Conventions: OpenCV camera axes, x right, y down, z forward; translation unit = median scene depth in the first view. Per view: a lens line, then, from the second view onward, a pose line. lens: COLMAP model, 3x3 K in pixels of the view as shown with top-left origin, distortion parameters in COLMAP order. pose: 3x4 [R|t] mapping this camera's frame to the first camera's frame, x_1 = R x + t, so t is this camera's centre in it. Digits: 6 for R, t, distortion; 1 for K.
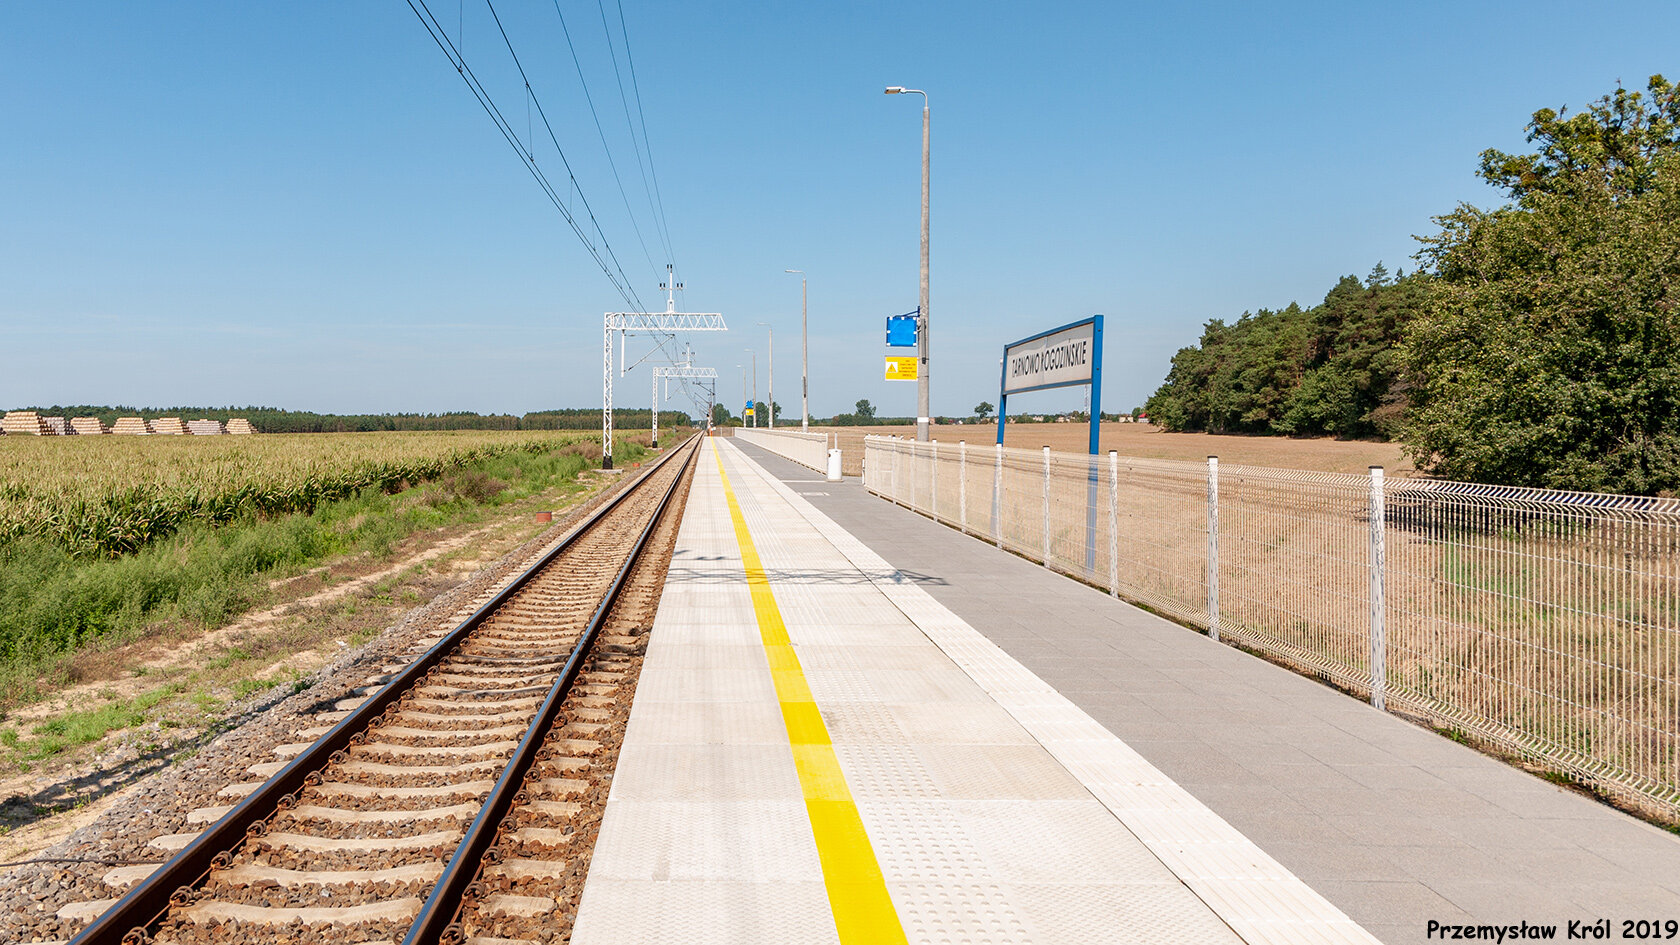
lens RADIAL K [[1964.4, 0, 791.6], [0, 1964.4, 415.3], [0, 0, 1]] dist [0.765315, -0.010358]
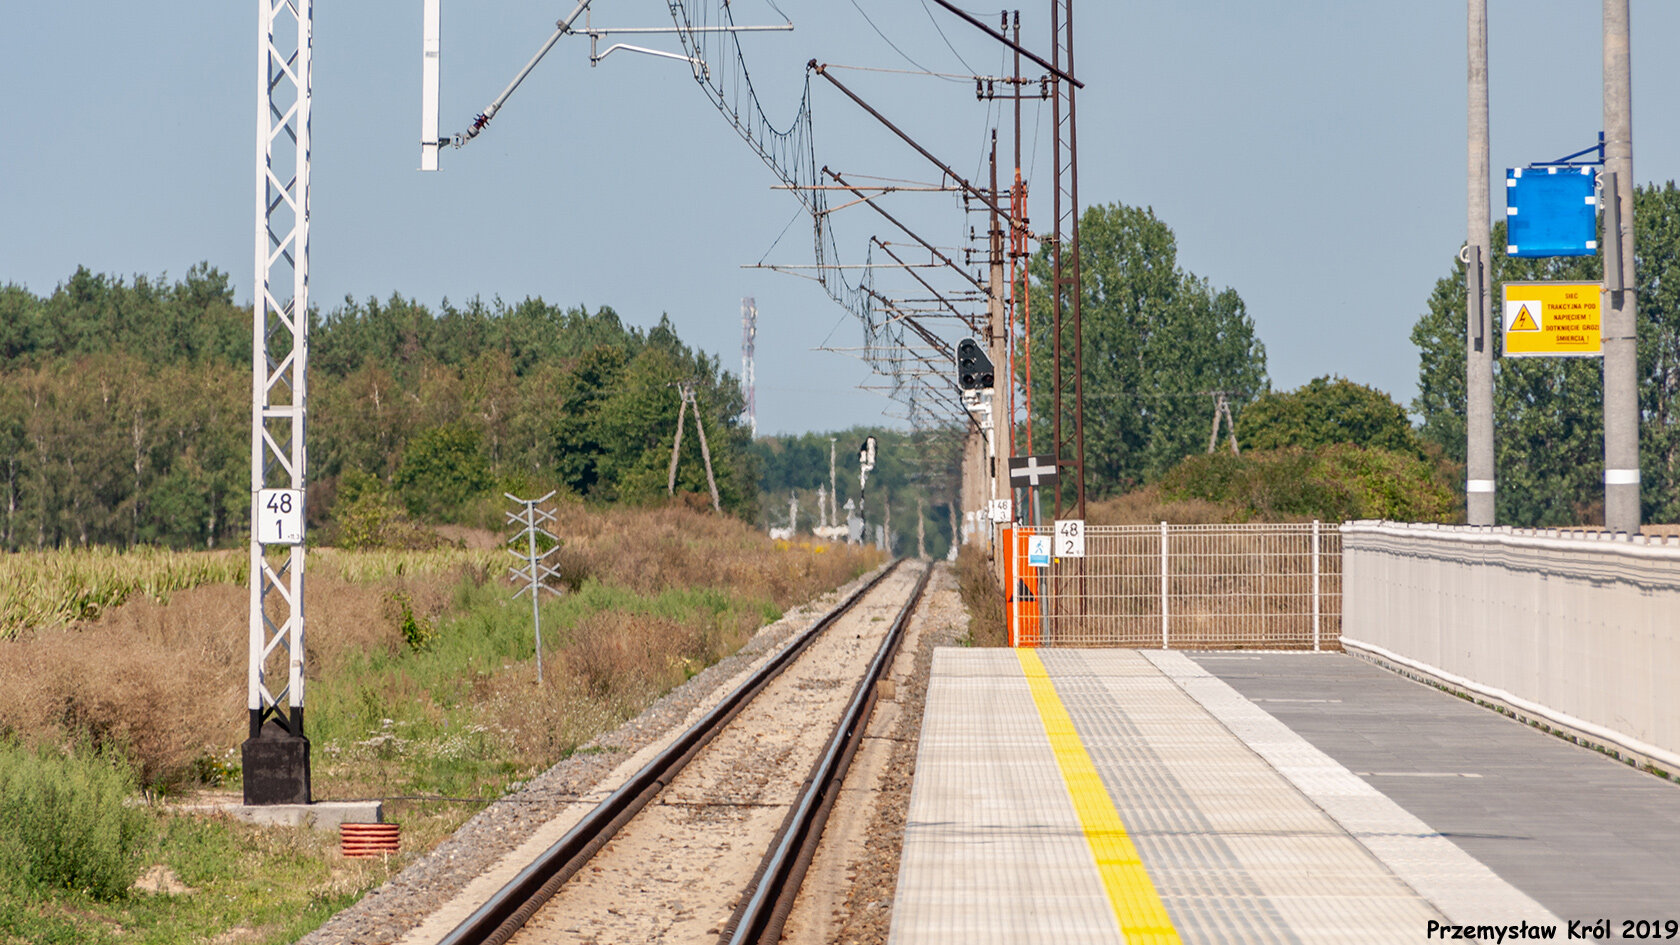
lens RADIAL K [[1984.3, 0, 839.3], [0, 1984.3, 407.8], [0, 0, 1]] dist [0.159072, -0.030011]
pose [[0.991194, -0.002628, -0.132393, -0.042099], [-0.000280, 0.999759, -0.021939, 0.003746], [0.132419, 0.021783, 0.990954, 1.021138]]
